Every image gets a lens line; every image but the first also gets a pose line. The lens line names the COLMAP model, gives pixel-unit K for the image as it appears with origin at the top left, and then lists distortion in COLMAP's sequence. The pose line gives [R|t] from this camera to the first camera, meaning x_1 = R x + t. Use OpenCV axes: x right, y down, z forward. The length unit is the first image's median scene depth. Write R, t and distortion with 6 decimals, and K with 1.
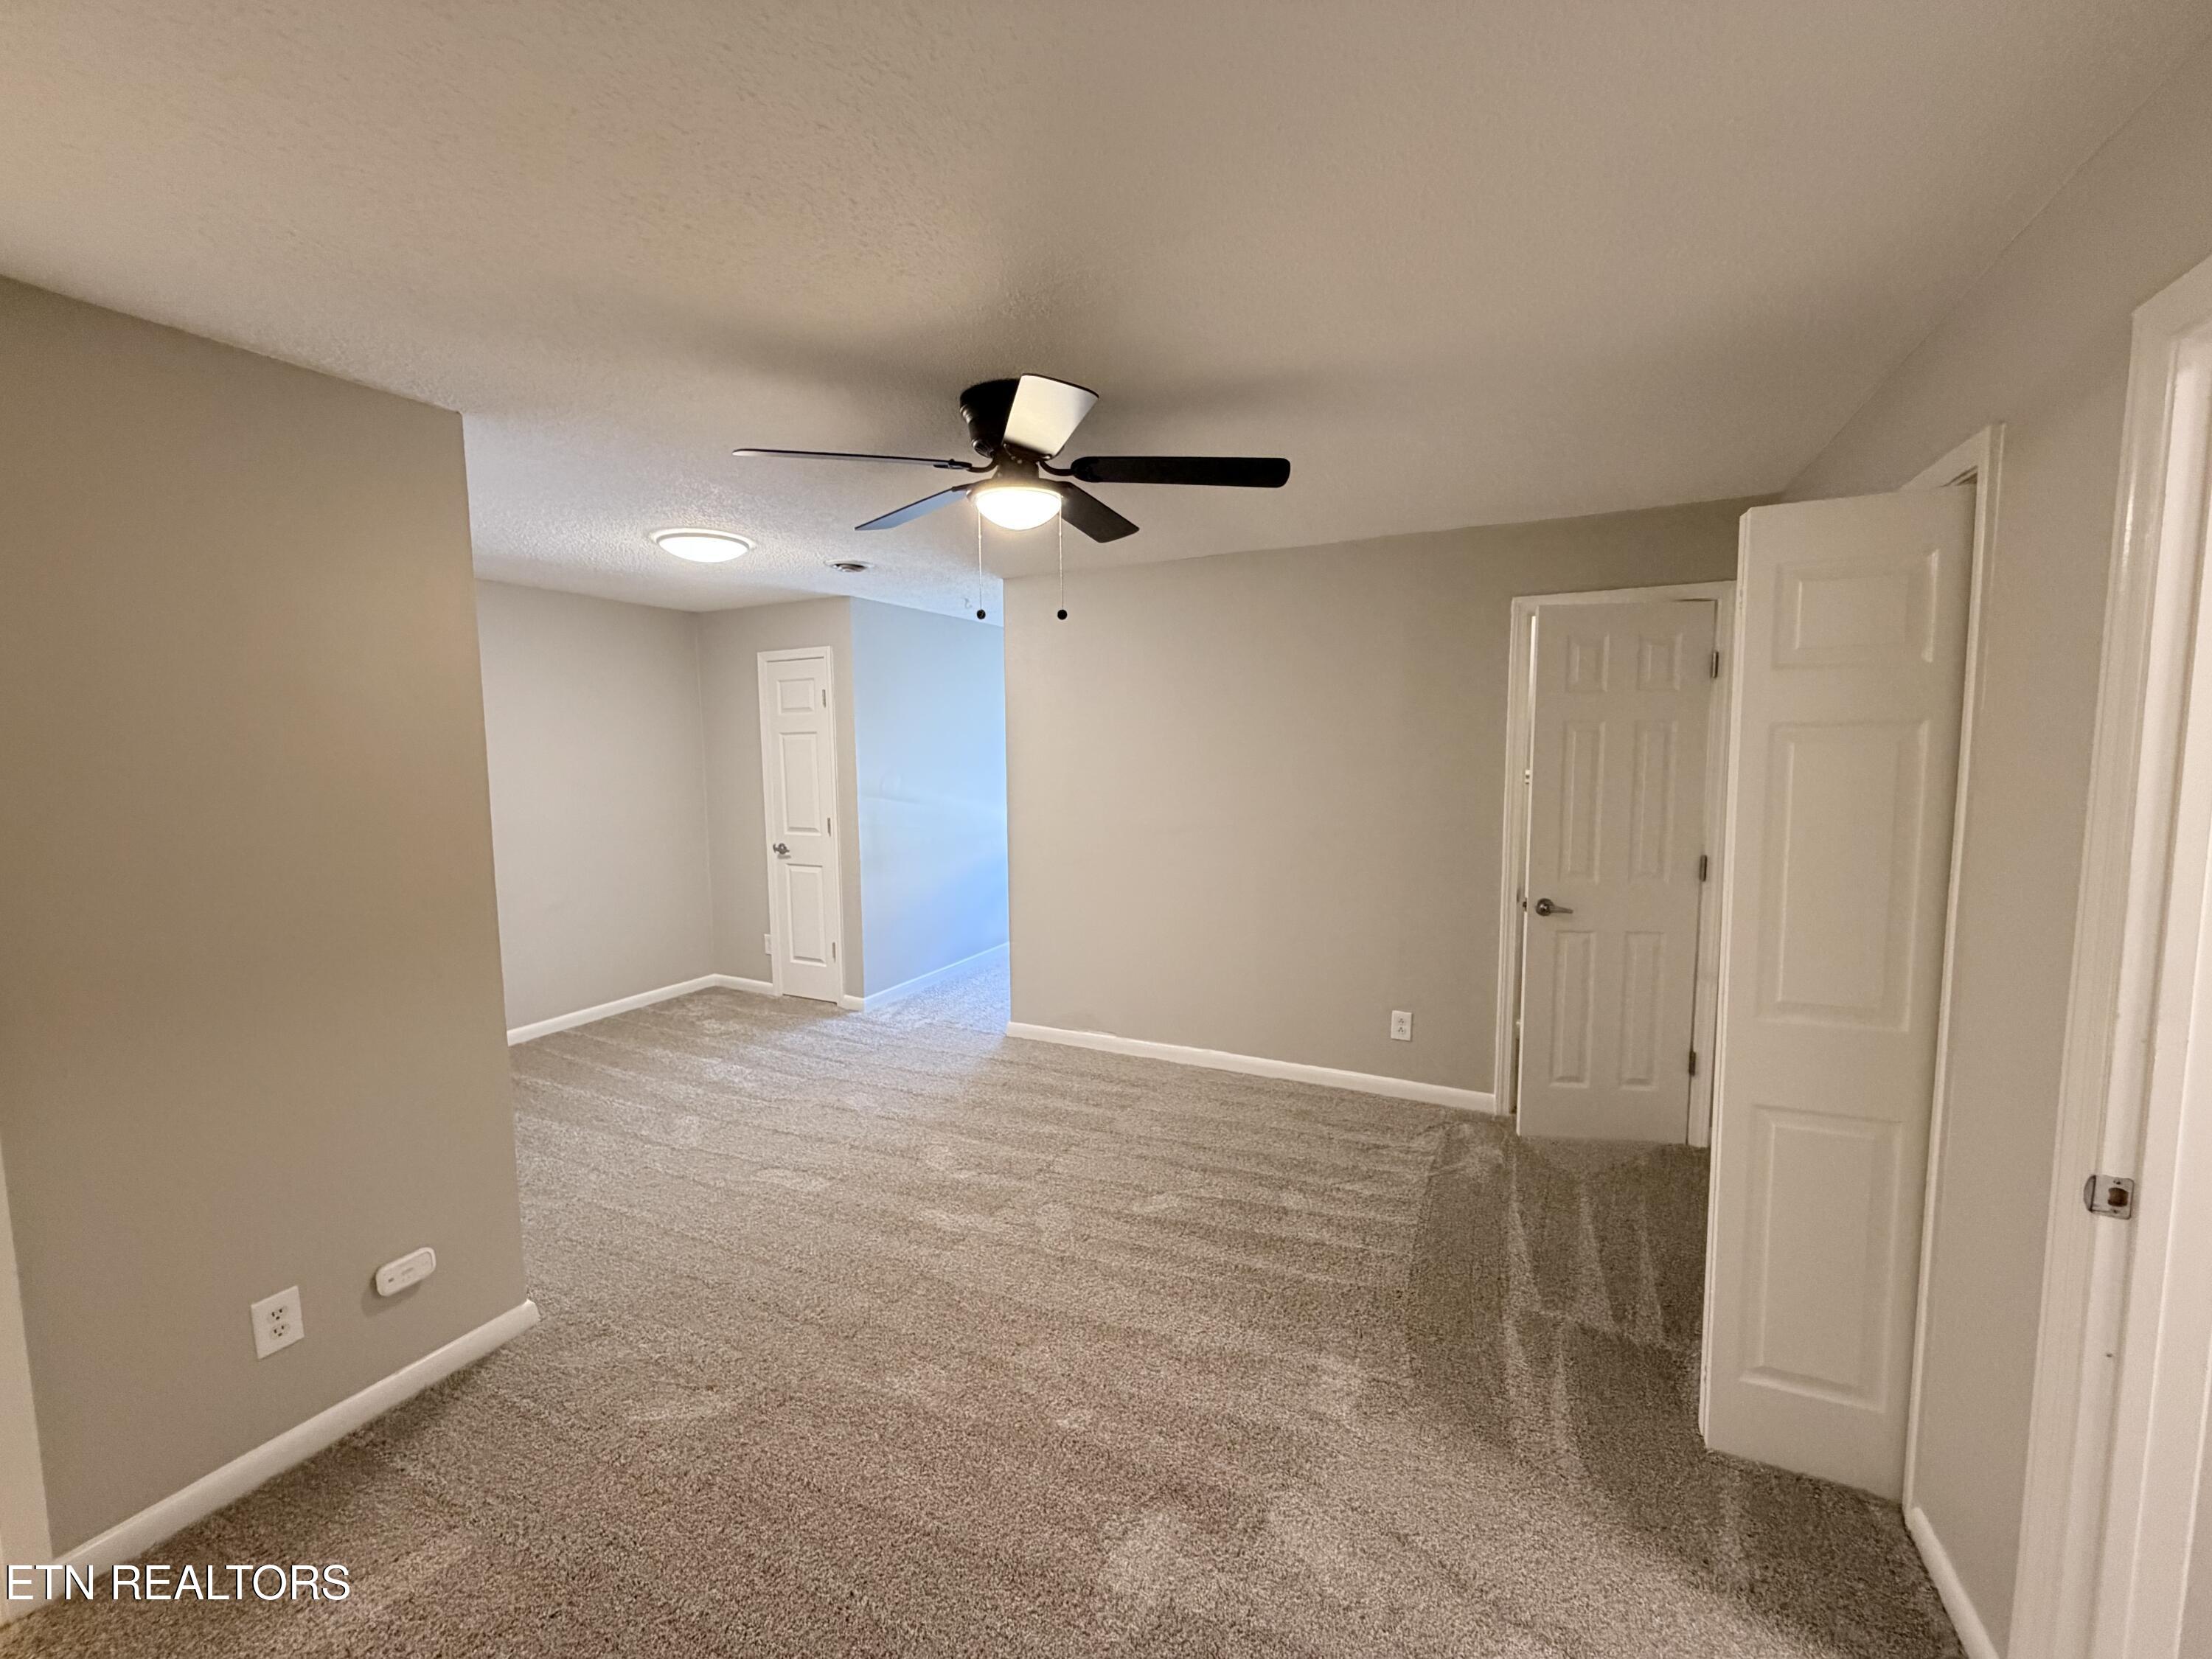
lens RADIAL K [[898.1, 0, 1104.8], [0, 898.1, 819.4], [0, 0, 1]] dist [-0.001356, -0.000564]
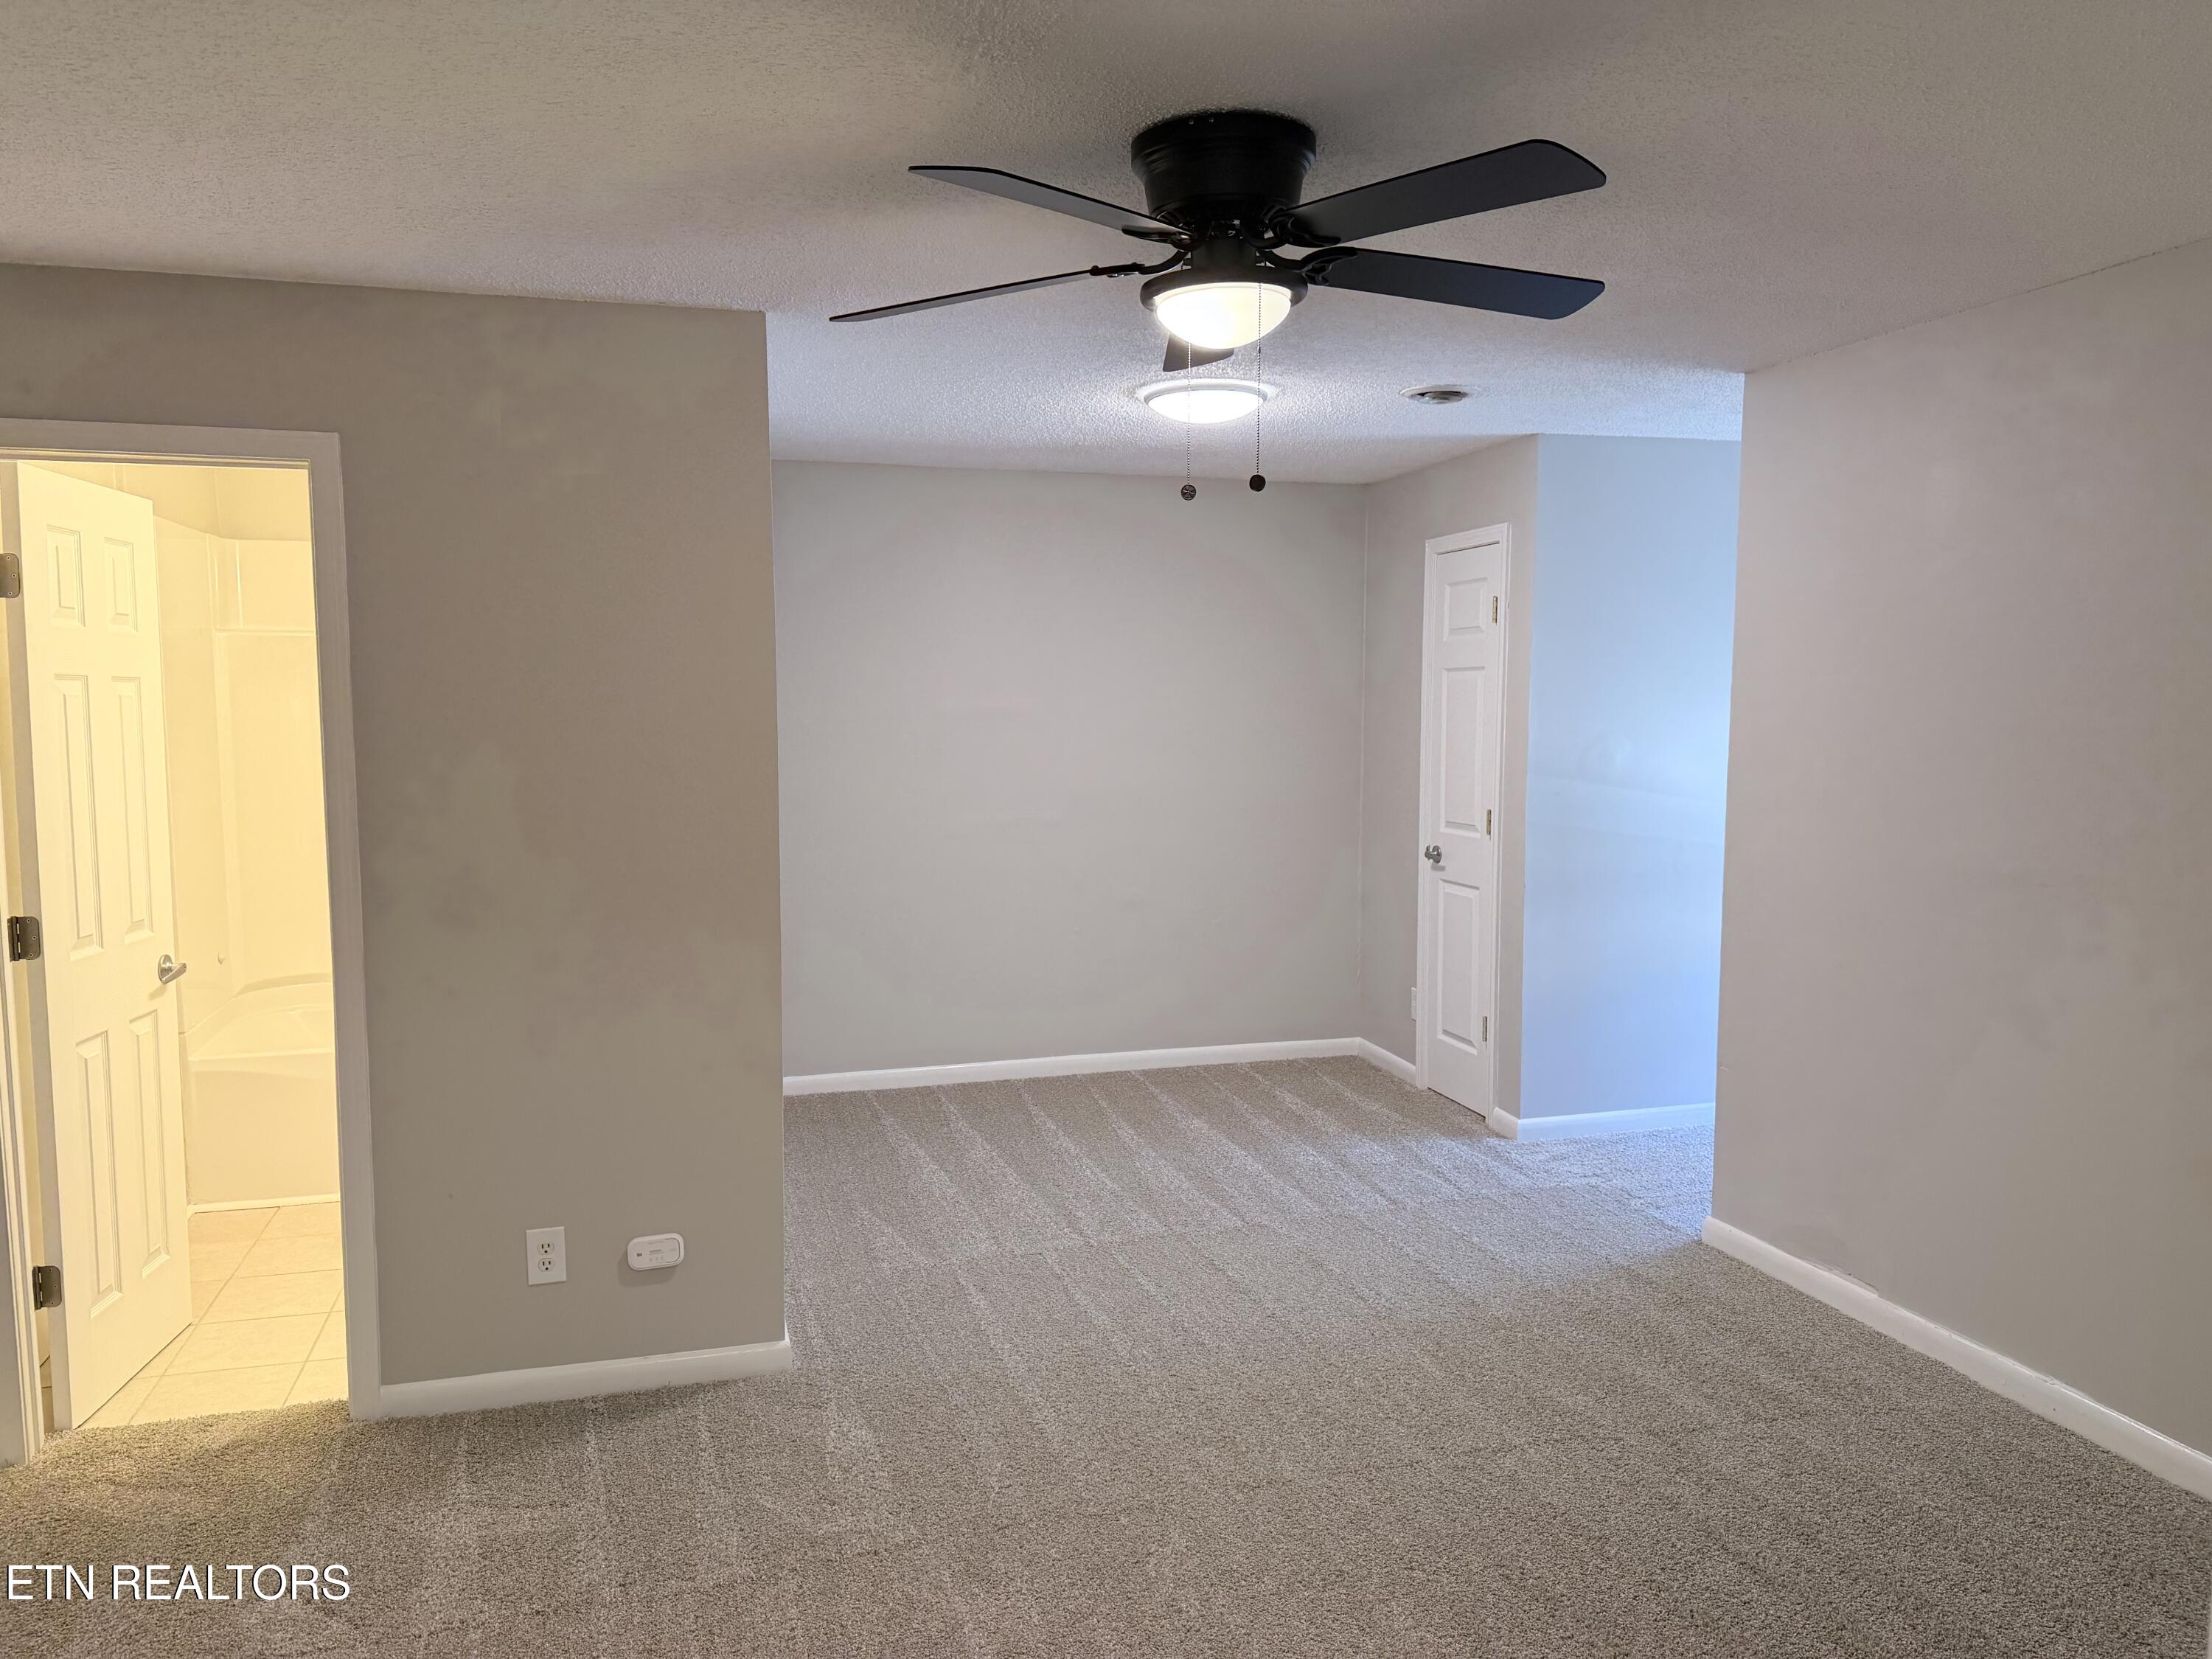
lens RADIAL K [[1561.7, 0, 1089.4], [0, 1561.7, 828.4], [0, 0, 1]] dist [0.030371, -0.056767]
pose [[0.681144, 0.080039, -0.727761, 0.301180], [-0.073499, 0.996460, 0.040800, -0.013232], [0.728451, 0.025699, 0.684616, 0.094549]]
